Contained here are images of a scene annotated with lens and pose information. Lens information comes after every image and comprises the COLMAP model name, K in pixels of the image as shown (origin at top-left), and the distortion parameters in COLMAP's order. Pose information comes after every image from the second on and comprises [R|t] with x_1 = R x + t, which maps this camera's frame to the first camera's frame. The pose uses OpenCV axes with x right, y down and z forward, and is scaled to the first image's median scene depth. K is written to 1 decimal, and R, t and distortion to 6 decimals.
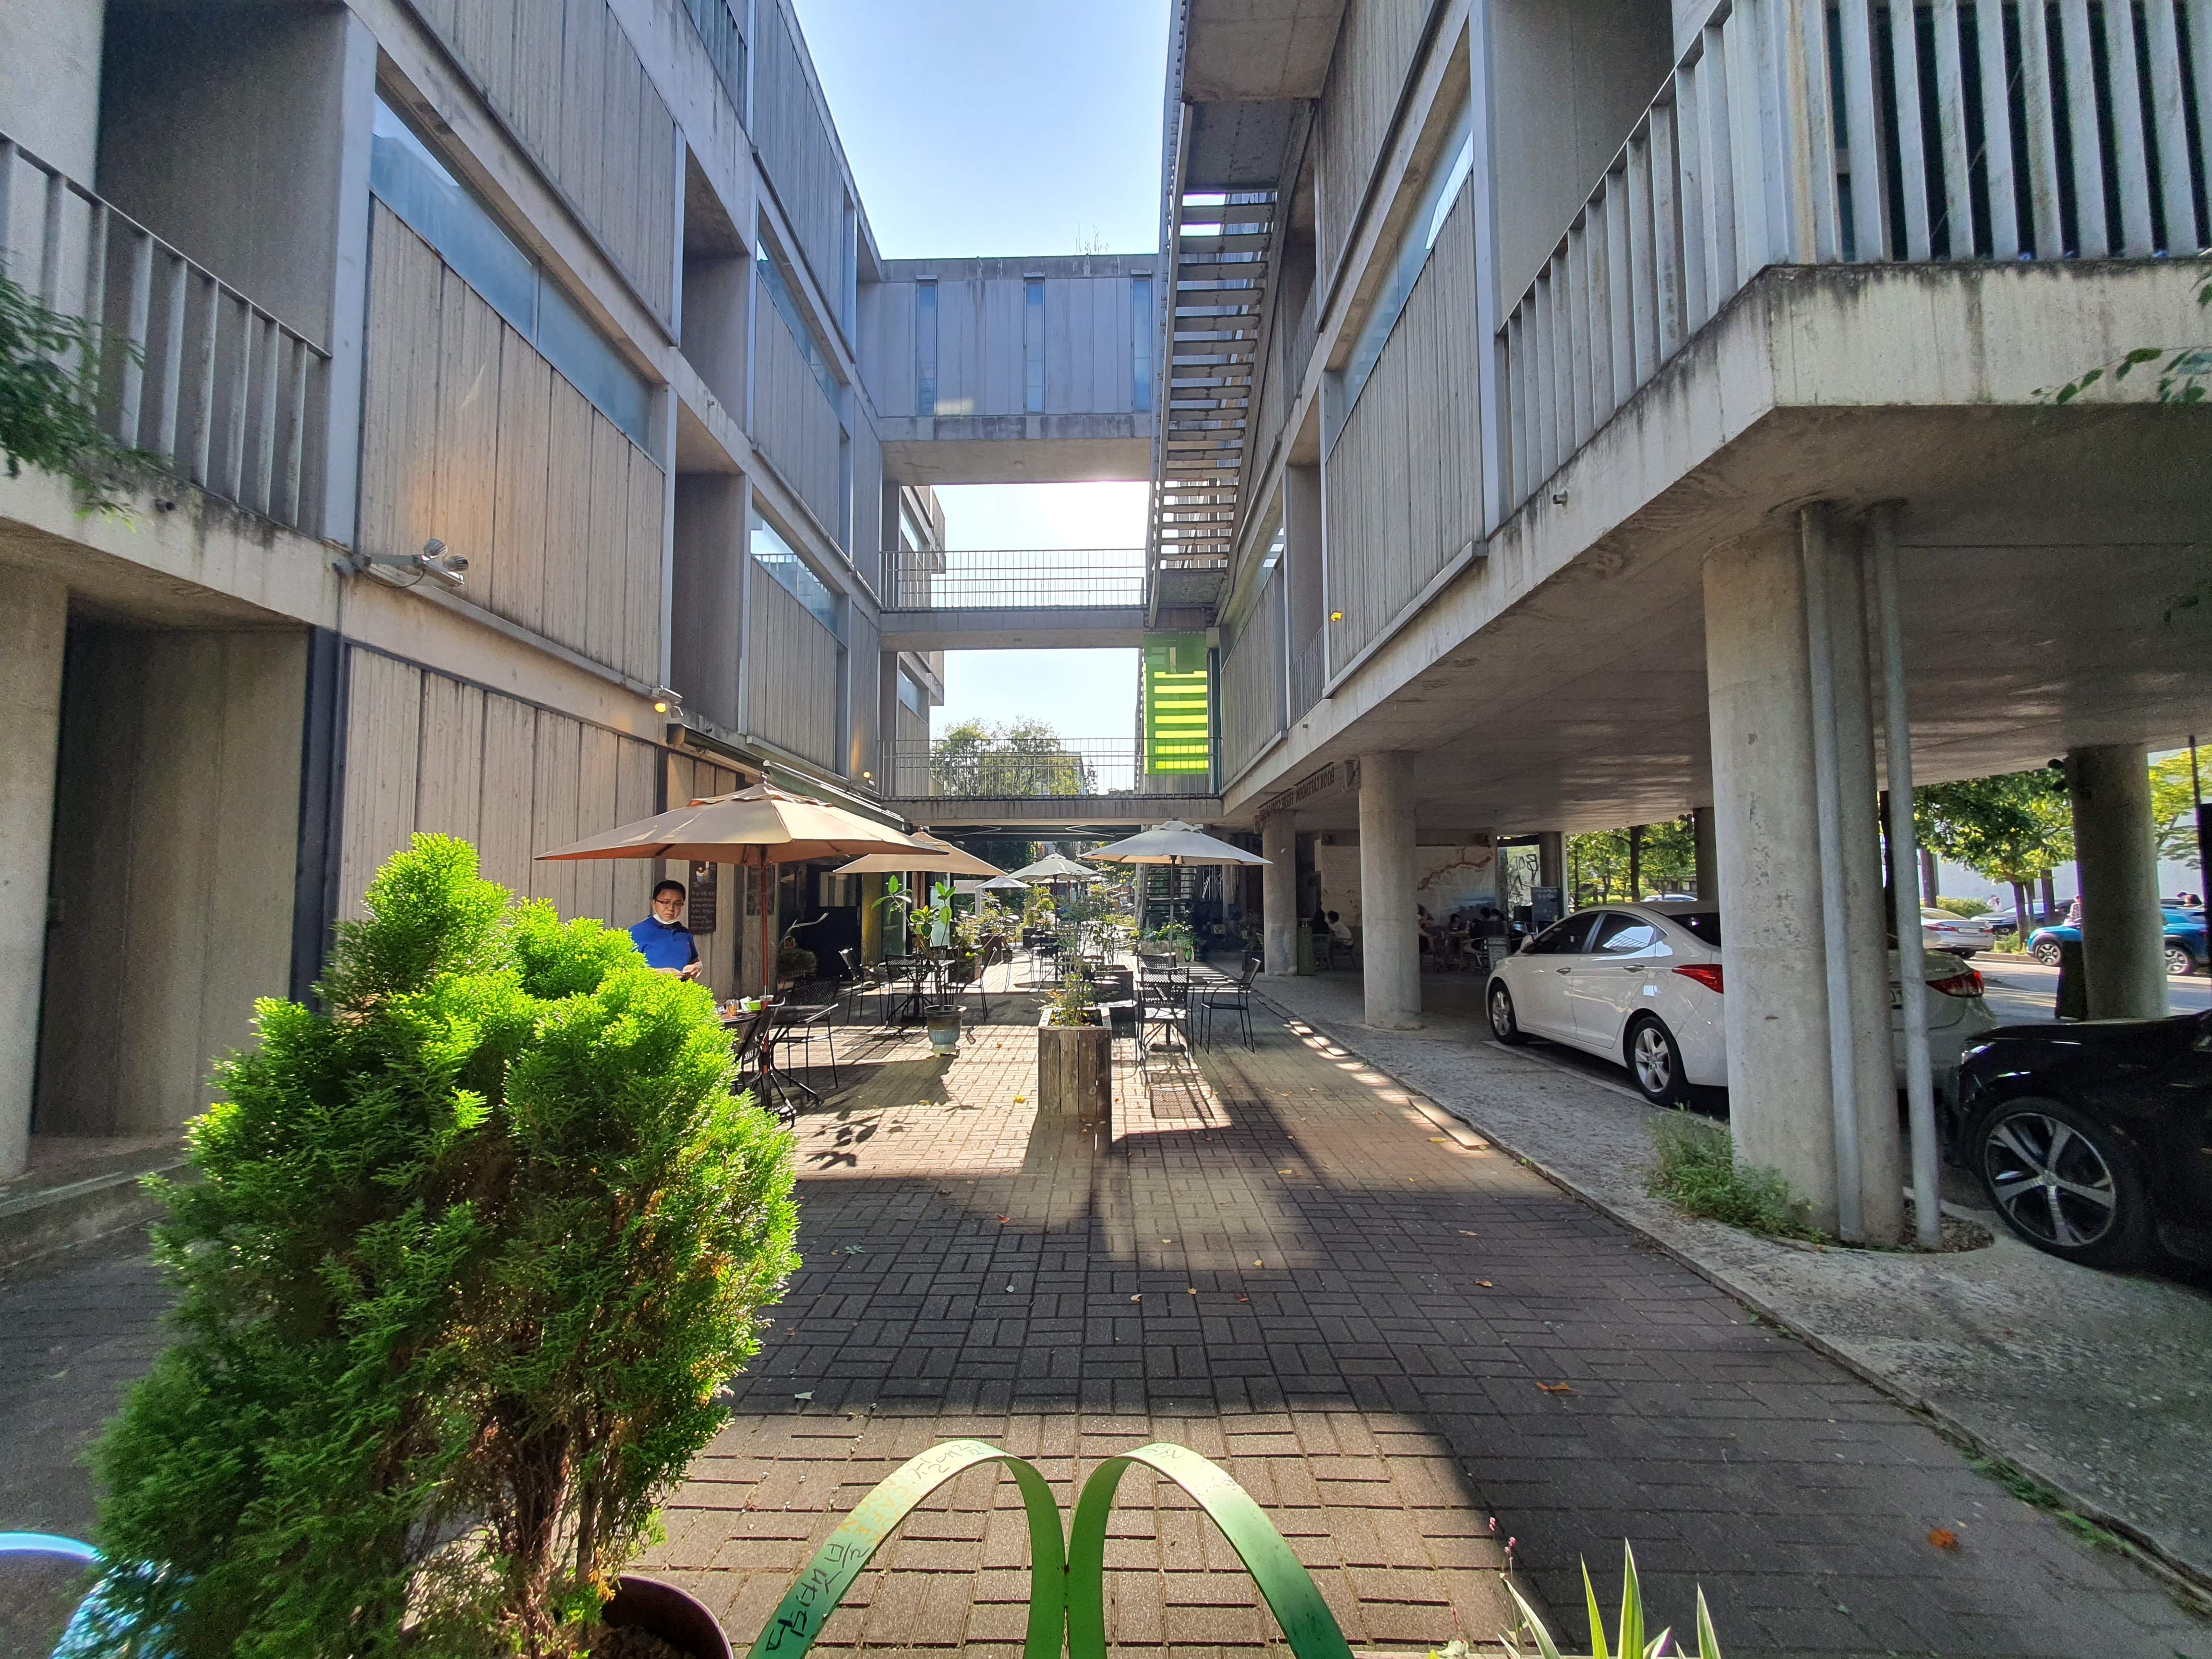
lens RADIAL K [[891.1, 0, 1093.7], [0, 891.1, 833.8], [0, 0, 1]] dist [-0.003770, -0.000732]
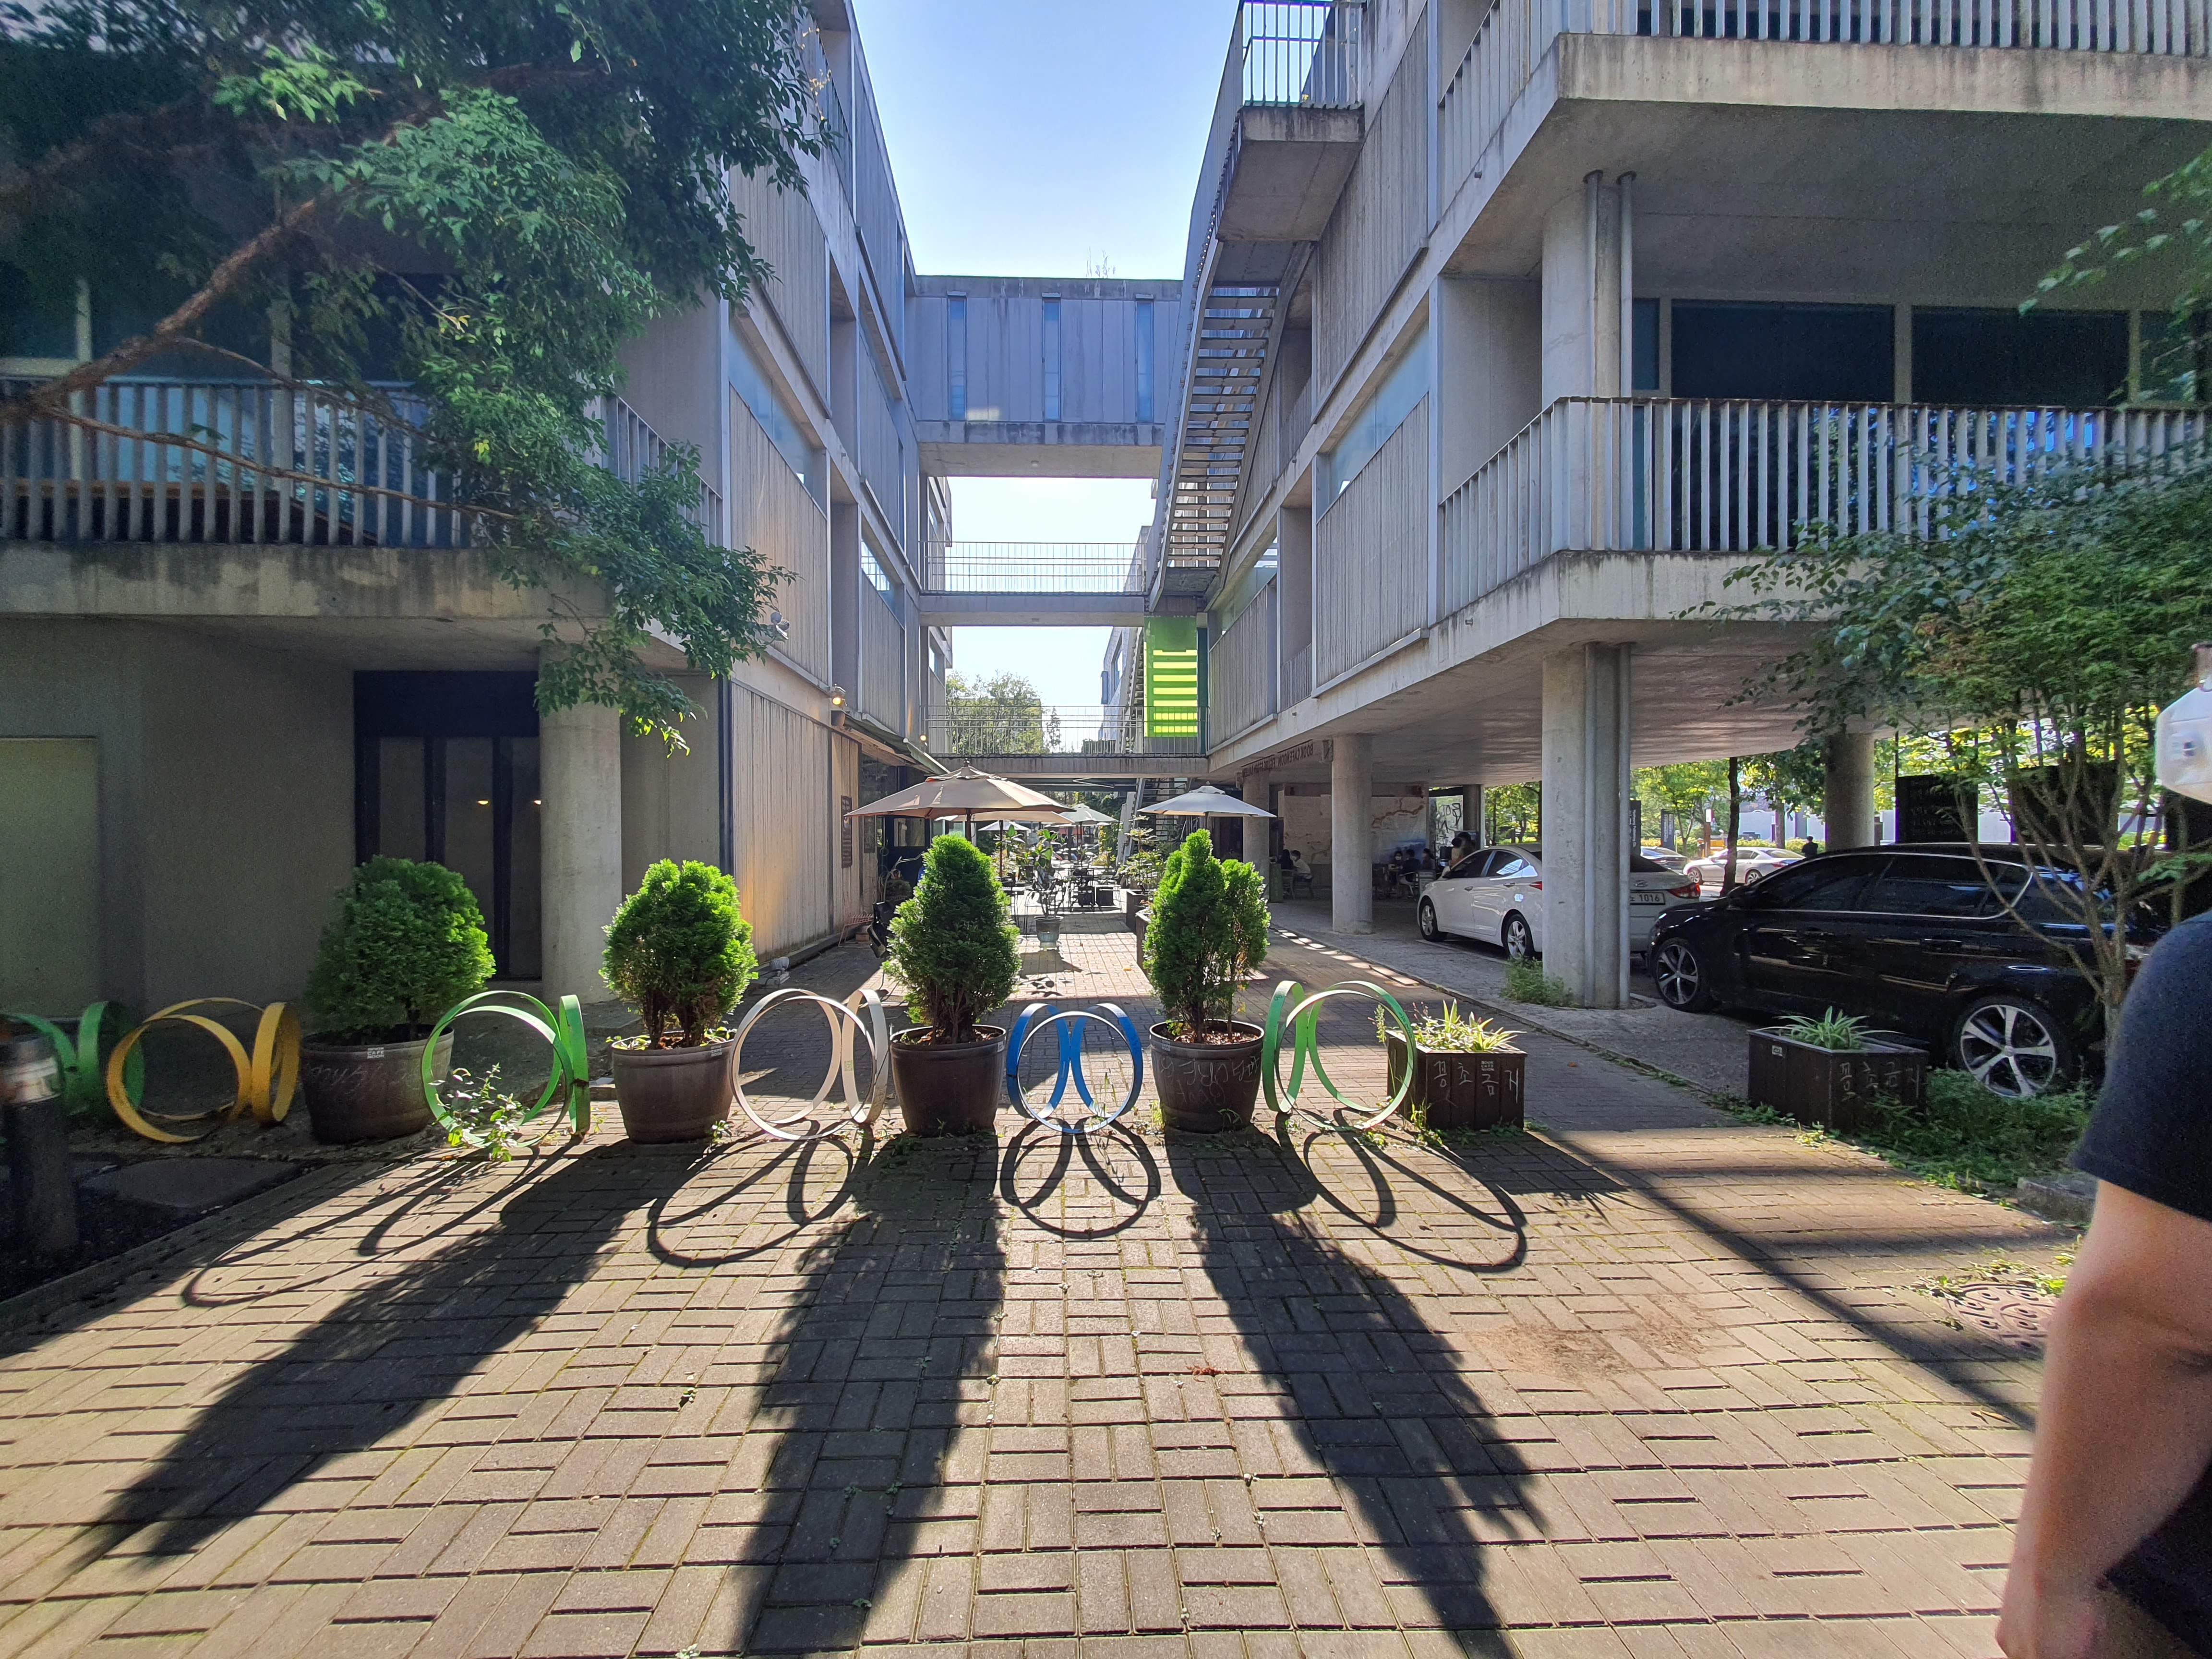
lens RADIAL K [[891.1, 0, 1098.3], [0, 891.1, 844.3], [0, 0, 1]] dist [-0.003770, -0.000732]
pose [[0.997456, -0.000015, 0.071286, -0.091526], [-0.005523, 0.996978, 0.077487, -0.015532], [-0.071071, -0.077684, 0.994442, -0.200295]]
